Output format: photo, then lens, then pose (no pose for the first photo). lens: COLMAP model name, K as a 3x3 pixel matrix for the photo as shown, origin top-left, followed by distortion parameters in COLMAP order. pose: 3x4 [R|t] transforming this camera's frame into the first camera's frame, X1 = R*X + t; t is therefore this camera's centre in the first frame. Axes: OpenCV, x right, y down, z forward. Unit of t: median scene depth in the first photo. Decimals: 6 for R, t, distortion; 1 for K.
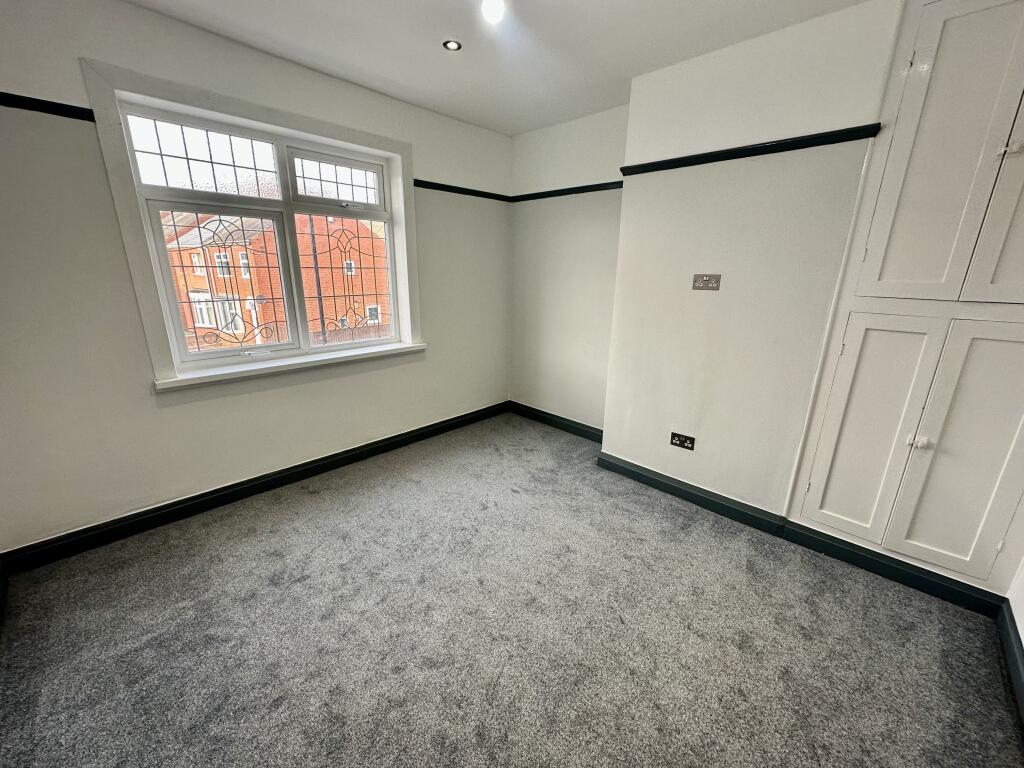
lens RADIAL K [[406.5, 0, 509.2], [0, 406.5, 383.7], [0, 0, 1]] dist [-0.000740, -0.000121]
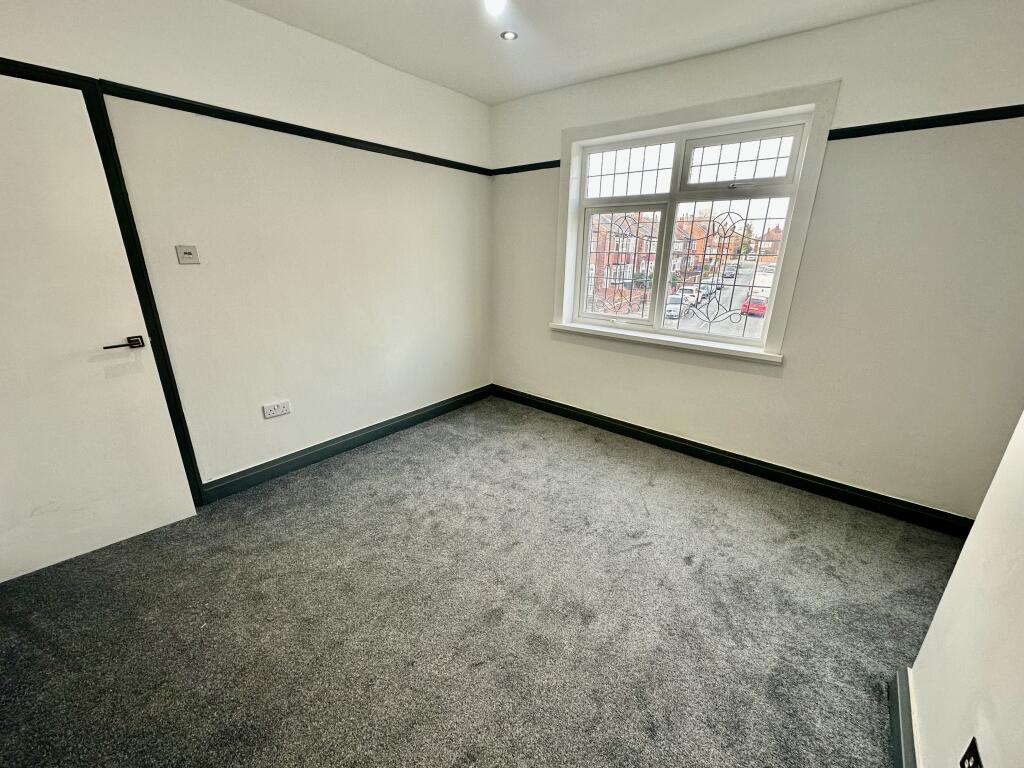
lens RADIAL K [[406.5, 0, 514.3], [0, 406.5, 383.6], [0, 0, 1]] dist [-0.000740, -0.000121]
pose [[0.094933, 0.290807, -0.952061, 0.777106], [-0.294198, 0.921857, 0.252246, -0.154686], [0.951018, 0.256148, 0.173069, 0.670404]]
